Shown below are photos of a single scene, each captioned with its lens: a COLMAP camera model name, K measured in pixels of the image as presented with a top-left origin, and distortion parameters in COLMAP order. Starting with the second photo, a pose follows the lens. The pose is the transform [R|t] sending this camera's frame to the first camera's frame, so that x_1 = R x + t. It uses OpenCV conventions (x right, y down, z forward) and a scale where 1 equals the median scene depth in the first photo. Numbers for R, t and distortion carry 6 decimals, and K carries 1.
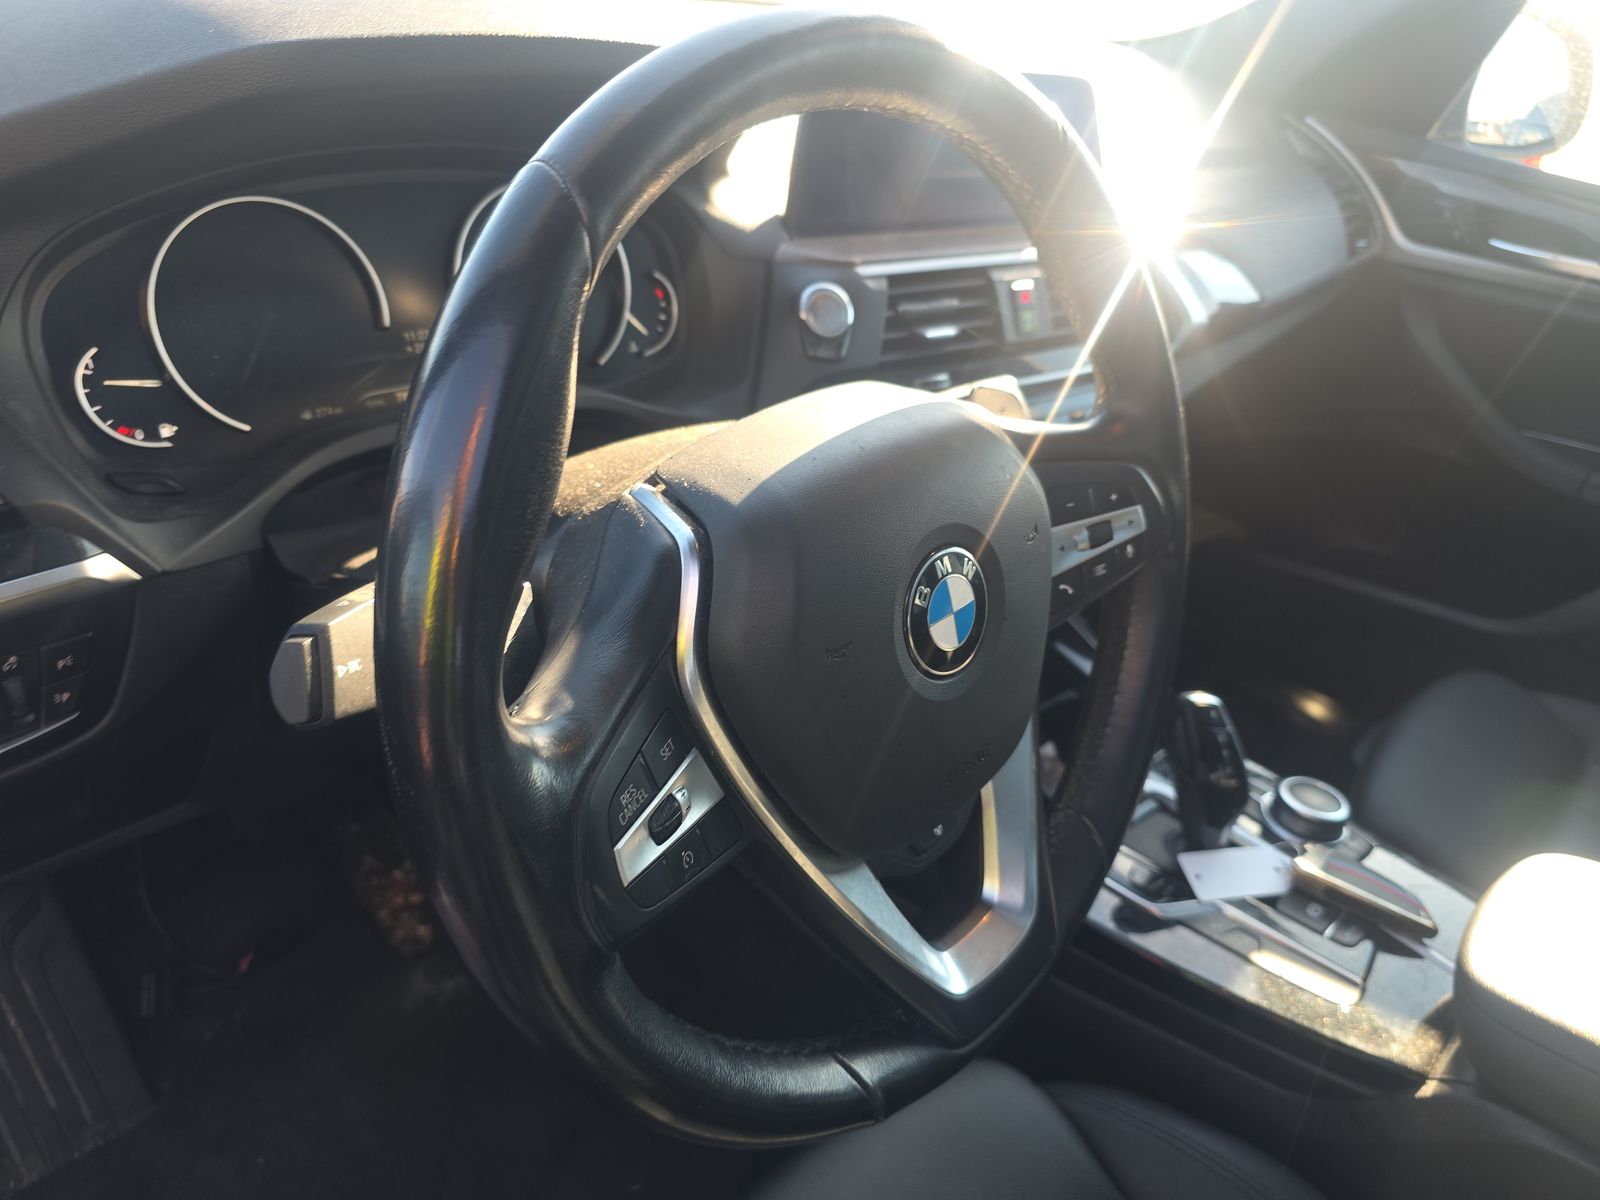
lens RADIAL K [[1109.1, 0, 804.3], [0, 1109.1, 607.6], [0, 0, 1]] dist [0.001745, -0.005371]
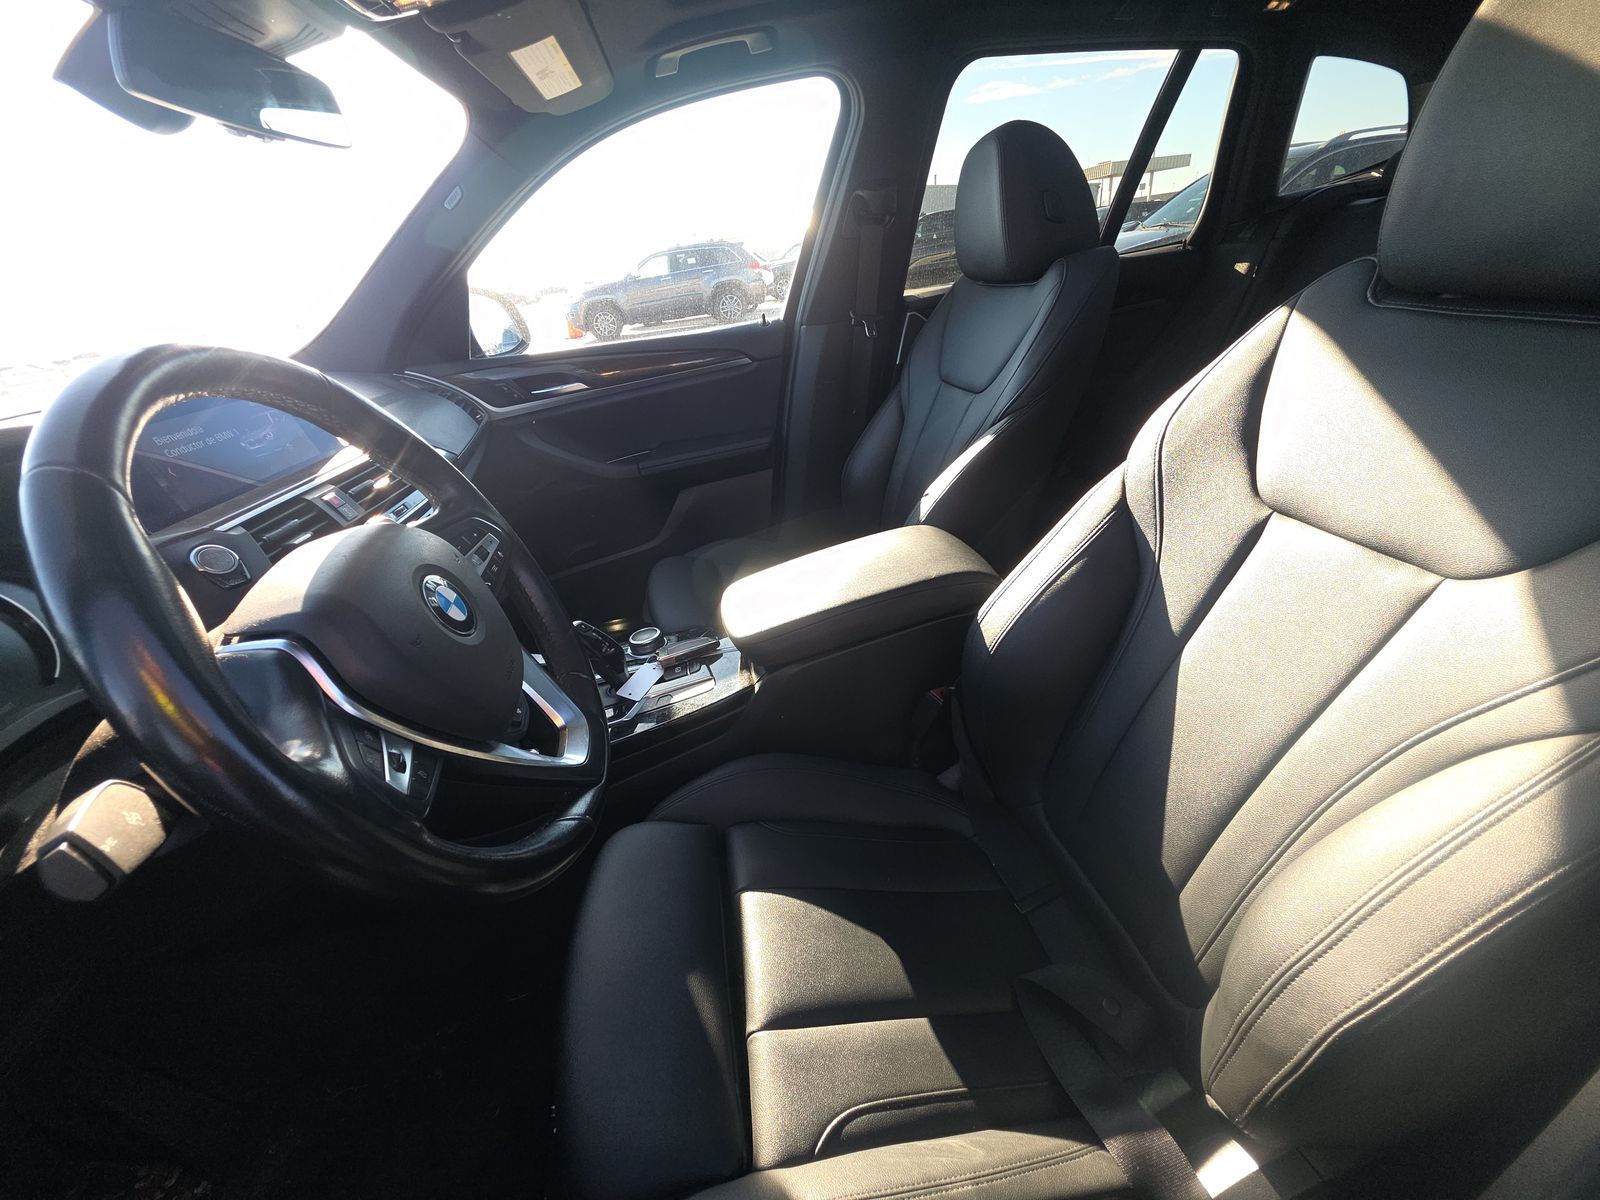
lens RADIAL K [[632.0, 0, 791.1], [0, 632.0, 594.9], [0, 0, 1]] dist [0.011967, -0.008350]
pose [[0.537833, -0.548172, 0.640501, -0.188214], [0.596531, 0.784306, 0.170336, 0.120783], [-0.595723, 0.290467, 0.748828, -0.131362]]
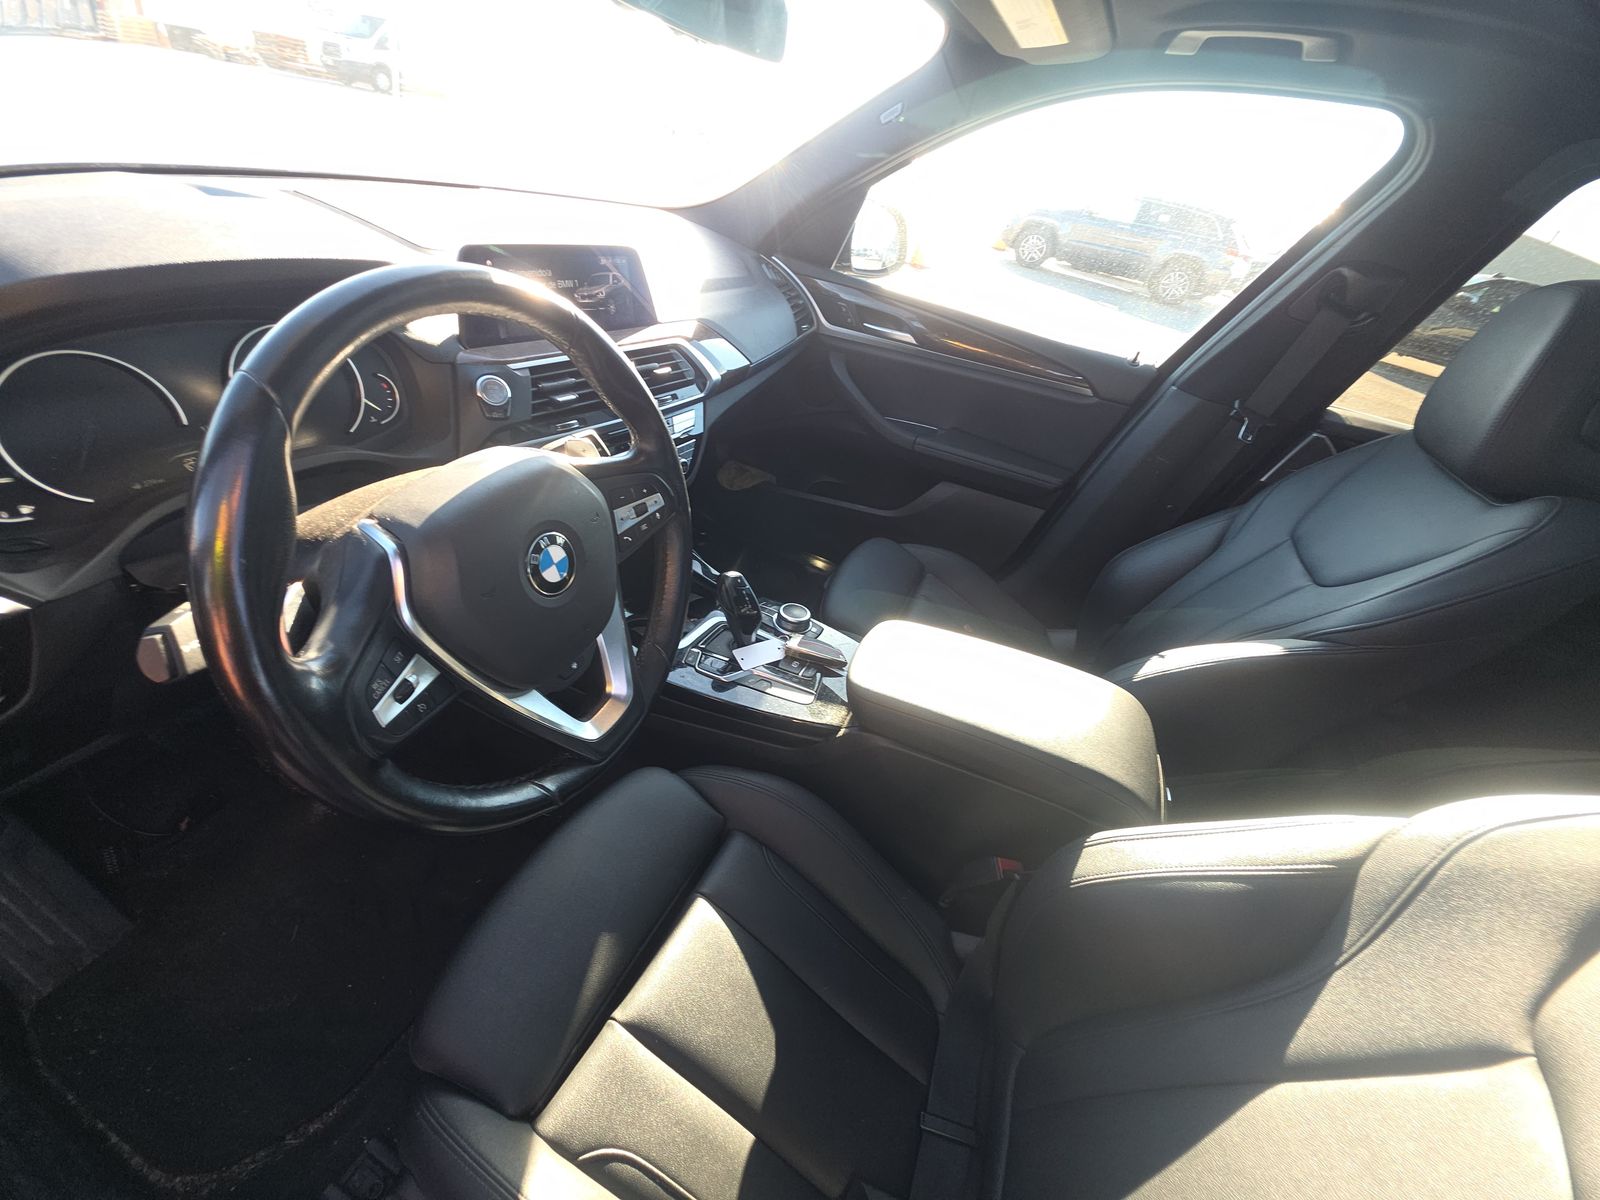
lens RADIAL K [[632.0, 0, 791.1], [0, 632.0, 594.9], [0, 0, 1]] dist [0.011967, -0.008350]
pose [[0.935508, -0.155655, 0.317170, 0.126977], [0.118725, 0.984015, 0.132734, -0.032666], [-0.332761, -0.086518, 0.939034, -0.194879]]
